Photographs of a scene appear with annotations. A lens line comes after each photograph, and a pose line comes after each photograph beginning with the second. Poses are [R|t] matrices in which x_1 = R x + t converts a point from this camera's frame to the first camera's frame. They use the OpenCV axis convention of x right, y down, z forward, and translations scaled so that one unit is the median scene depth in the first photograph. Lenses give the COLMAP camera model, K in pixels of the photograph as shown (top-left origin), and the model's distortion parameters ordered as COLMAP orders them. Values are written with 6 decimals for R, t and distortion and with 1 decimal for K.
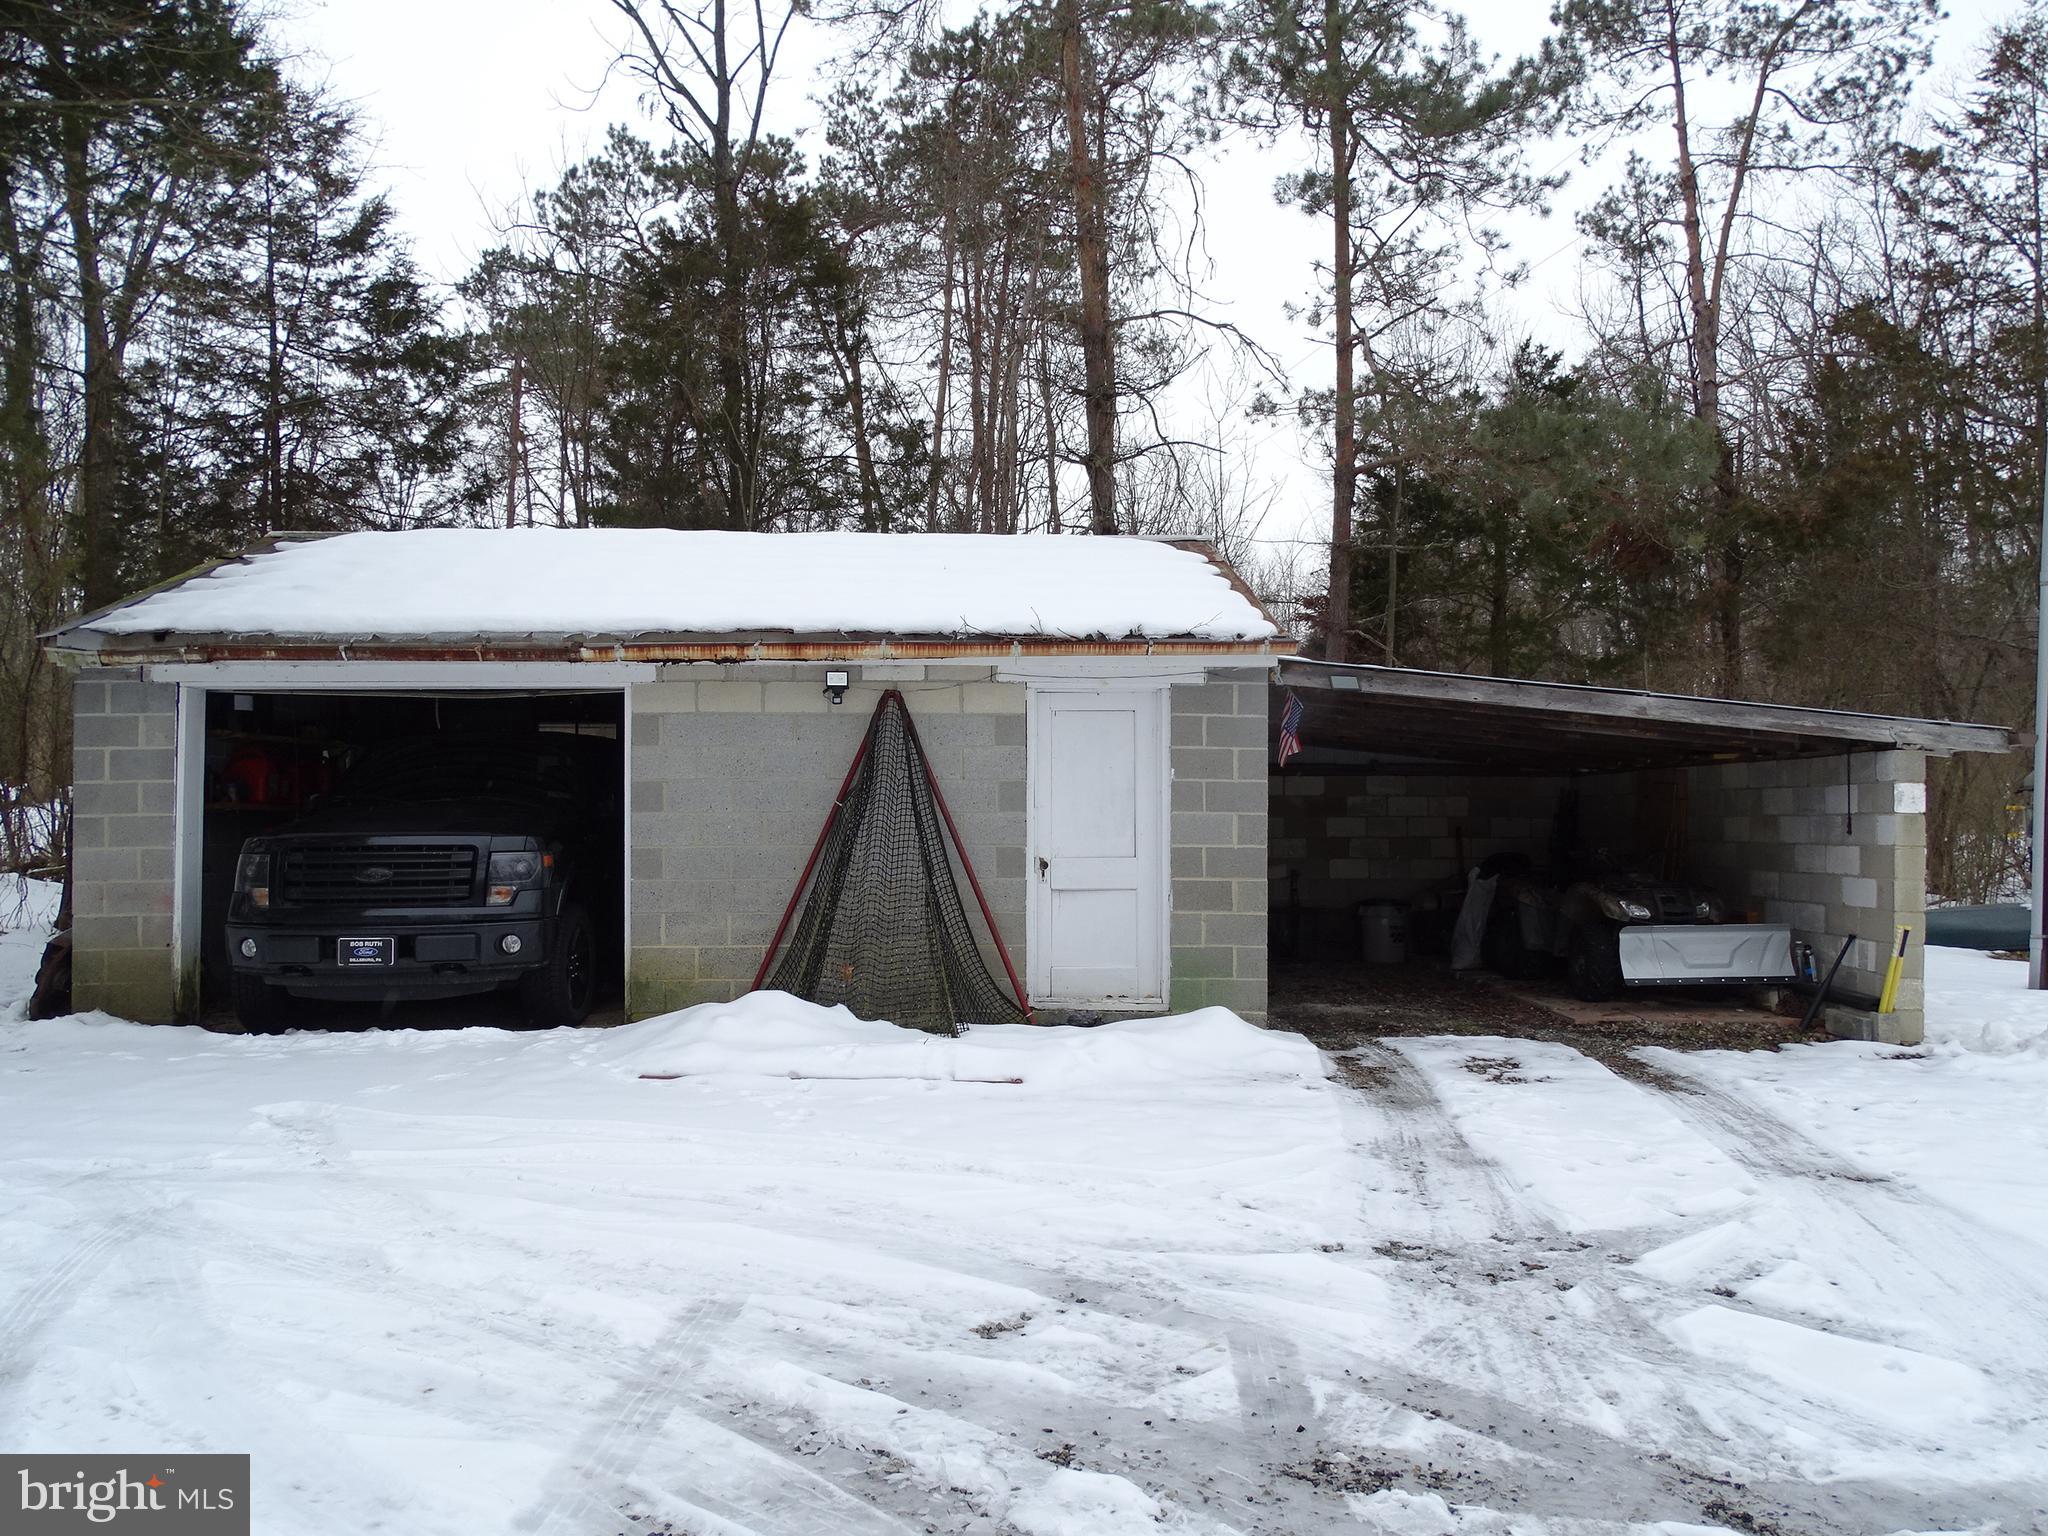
lens RADIAL K [[1497.2, 0, 1027.6], [0, 1497.2, 760.4], [0, 0, 1]] dist [0.023307, -0.008287]
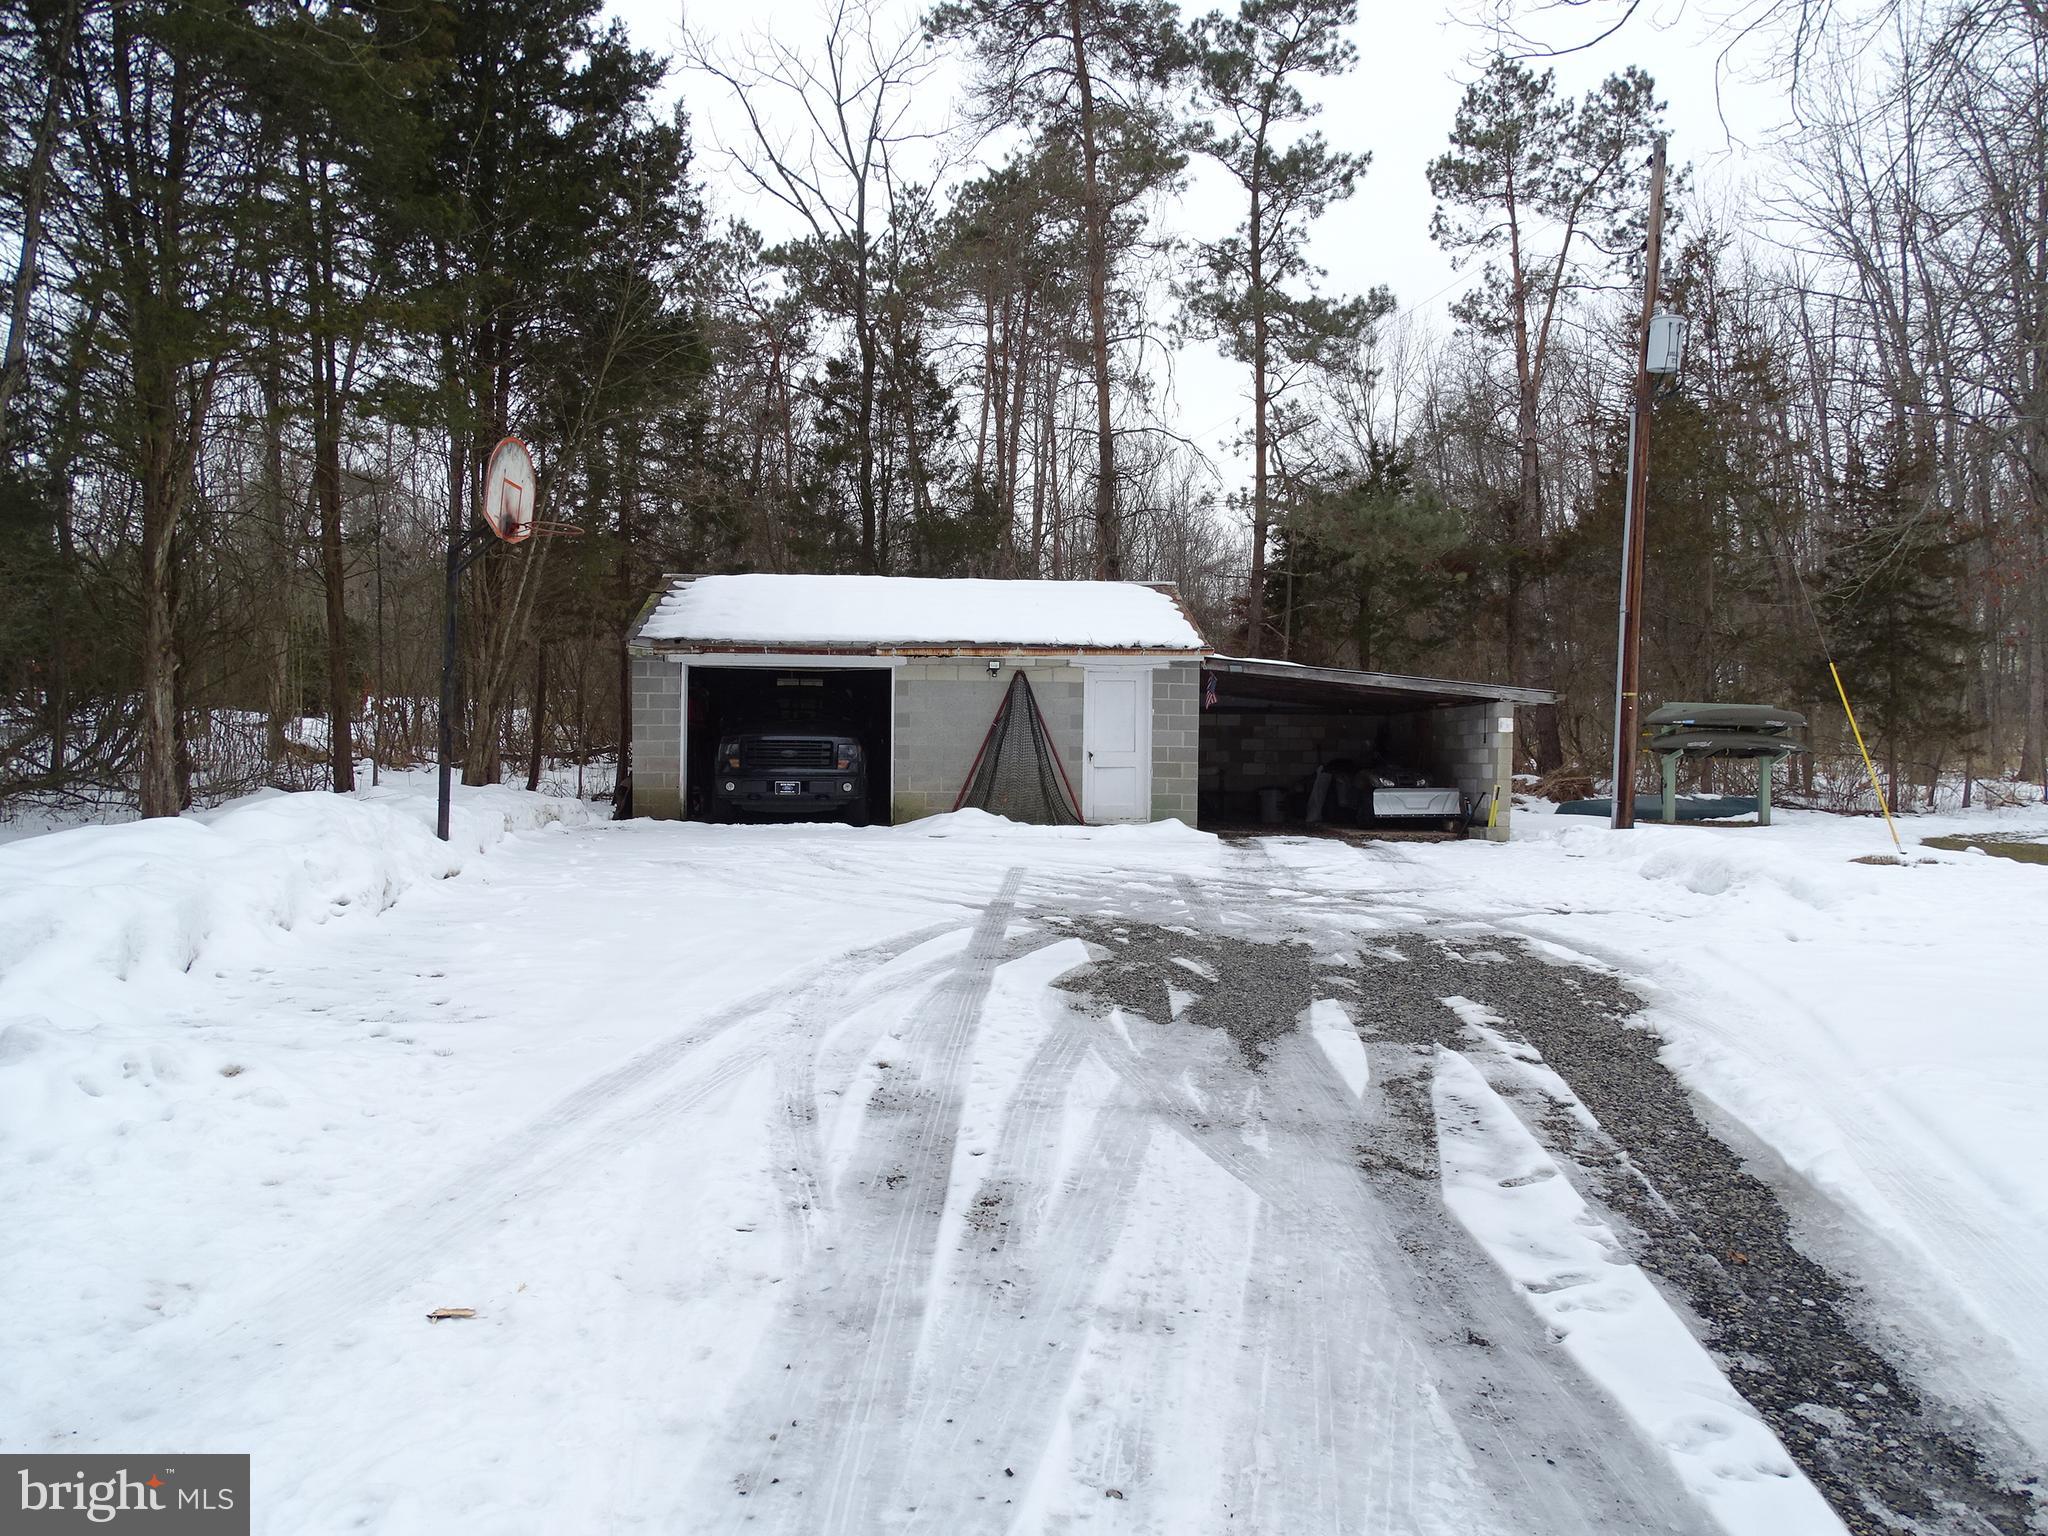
lens RADIAL K [[1497.2, 0, 1020.4], [0, 1497.2, 759.8], [0, 0, 1]] dist [0.023307, -0.008287]
pose [[0.999883, 0.007480, 0.013357, -0.112838], [-0.008031, 0.999101, 0.041618, -0.008414], [-0.013034, -0.041720, 0.999044, -1.059454]]
